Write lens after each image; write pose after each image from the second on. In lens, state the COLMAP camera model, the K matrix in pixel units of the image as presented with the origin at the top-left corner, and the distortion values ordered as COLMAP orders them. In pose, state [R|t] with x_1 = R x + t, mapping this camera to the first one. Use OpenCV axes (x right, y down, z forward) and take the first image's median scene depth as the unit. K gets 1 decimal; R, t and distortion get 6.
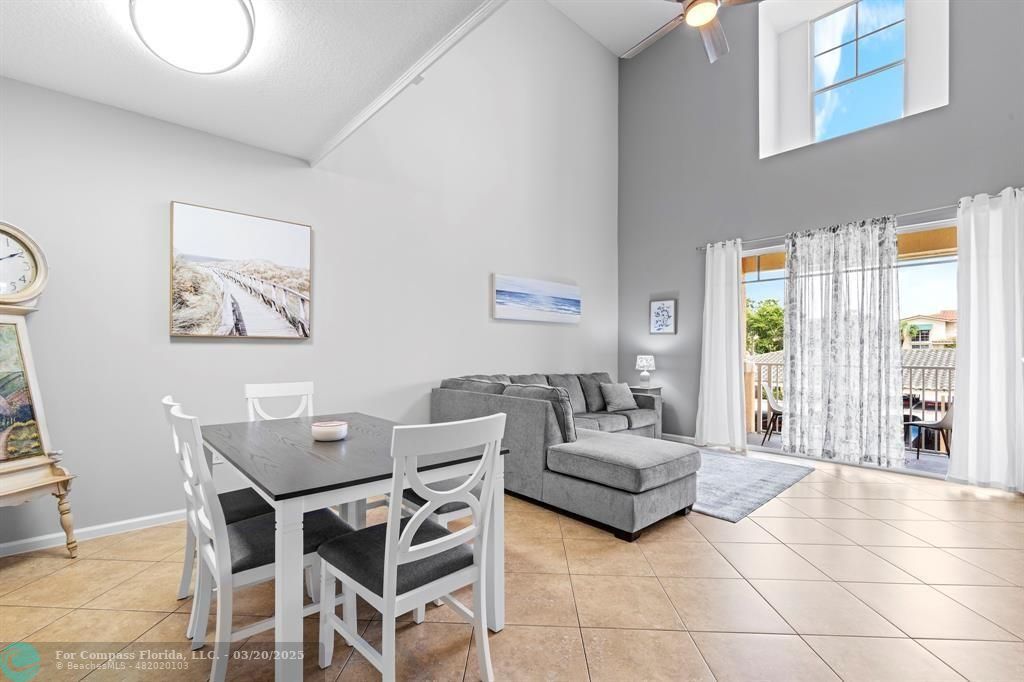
lens RADIAL K [[443.5, 0, 495.5], [0, 443.5, 351.1], [0, 0, 1]] dist [-0.002473, 0.000050]
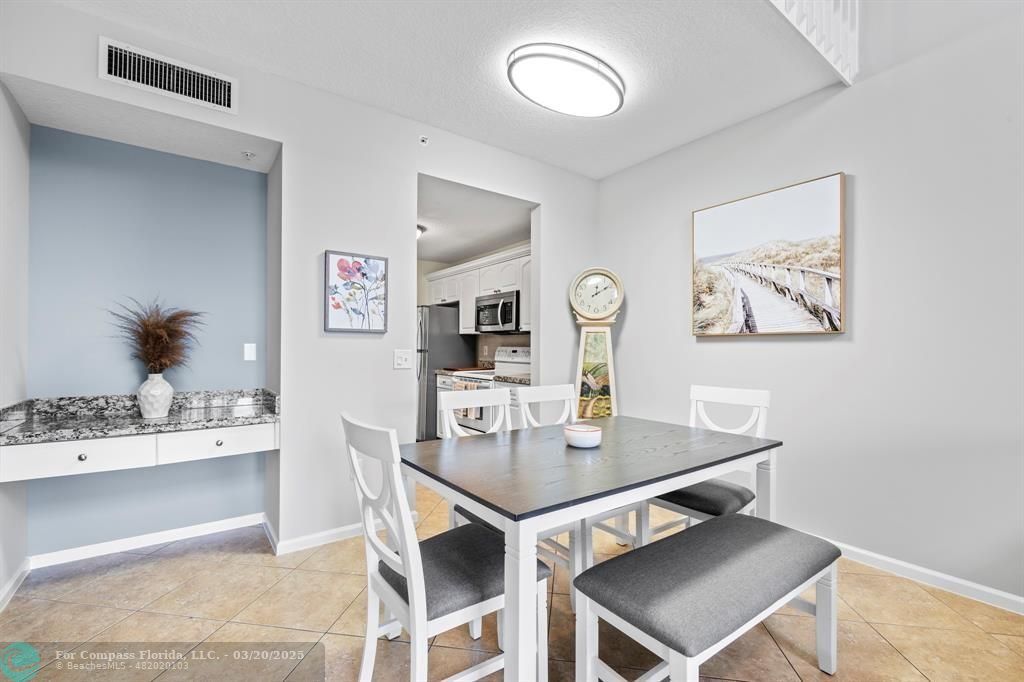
lens RADIAL K [[443.5, 0, 507.7], [0, 443.5, 343.9], [0, 0, 1]] dist [-0.002473, 0.000050]
pose [[-0.098780, -0.012420, -0.995032, 0.365266], [-0.003499, 0.999920, -0.012134, -0.000338], [0.995103, 0.002283, -0.098815, 0.606236]]
